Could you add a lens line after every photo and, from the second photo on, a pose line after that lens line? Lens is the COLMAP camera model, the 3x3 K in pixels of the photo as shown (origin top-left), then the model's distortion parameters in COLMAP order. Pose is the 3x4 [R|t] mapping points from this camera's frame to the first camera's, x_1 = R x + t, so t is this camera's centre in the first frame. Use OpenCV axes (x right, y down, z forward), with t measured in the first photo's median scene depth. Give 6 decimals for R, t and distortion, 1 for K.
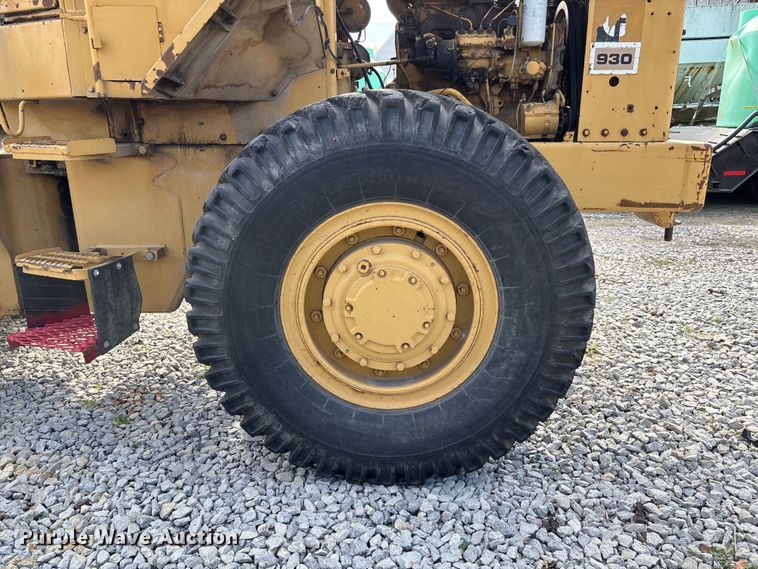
lens RADIAL K [[568.8, 0, 378.0], [0, 568.8, 293.8], [0, 0, 1]] dist [0.014671, 0.002175]
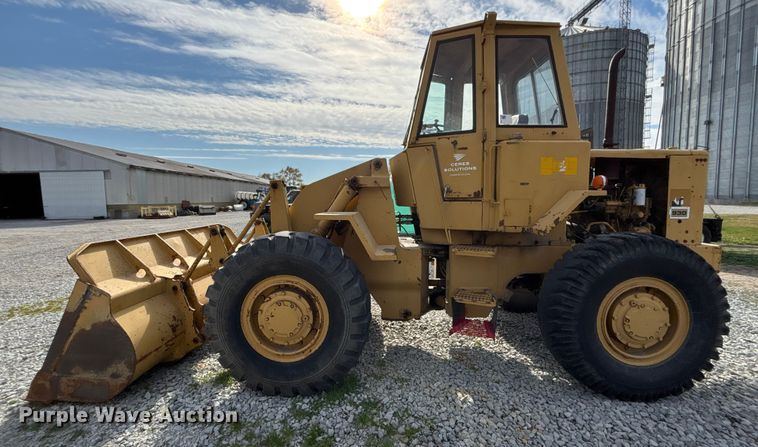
lens RADIAL K [[300.8, 0, 379.0], [0, 300.8, 223.5], [0, 0, 1]] dist [-0.002457, -0.000299]
pose [[0.999981, 0.002579, -0.005534, -0.896208], [-0.003715, 0.976319, -0.216305, -0.079911], [0.004845, 0.216321, 0.976310, -0.273790]]
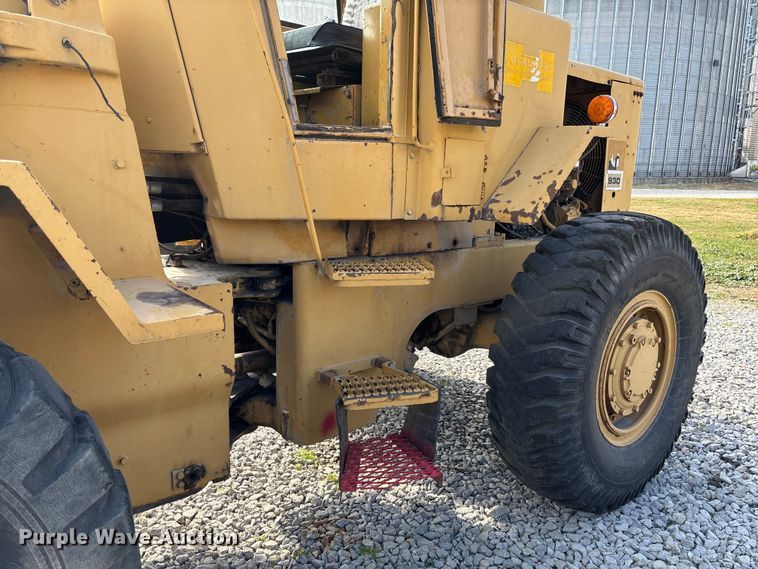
lens RADIAL K [[568.8, 0, 378.0], [0, 568.8, 293.8], [0, 0, 1]] dist [0.014671, 0.002175]
pose [[0.768782, -0.112002, 0.629626, -1.078435], [0.167981, 0.985339, -0.029828, -0.175784], [-0.617055, 0.128697, 0.776325, 0.247650]]
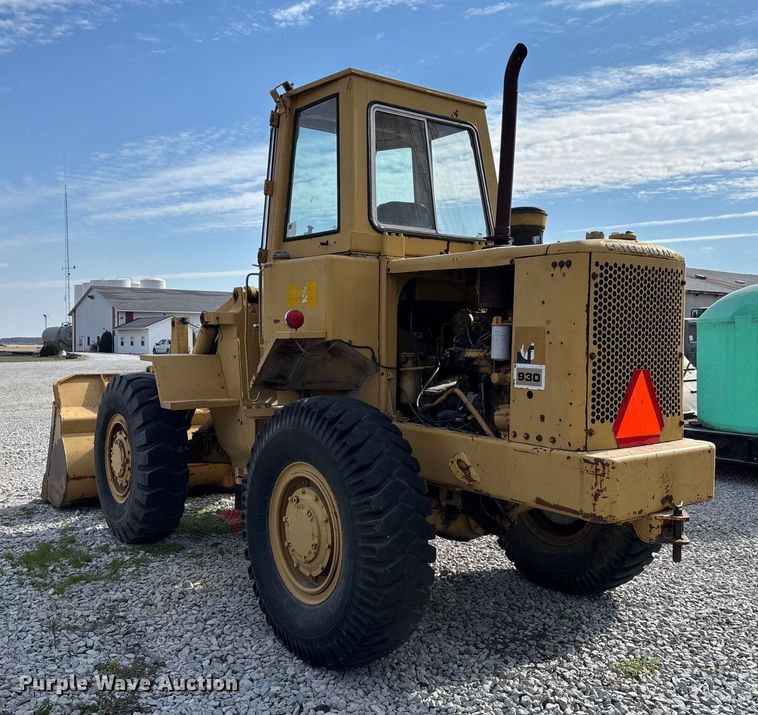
lens RADIAL K [[784.1, 0, 379.0], [0, 784.1, 357.5], [0, 0, 1]] dist [-0.002406, -0.031329]
pose [[0.610148, 0.033217, -0.791591, 1.526778], [-0.239753, 0.960018, -0.144514, -0.141866], [0.755141, 0.277961, 0.593717, -0.213362]]
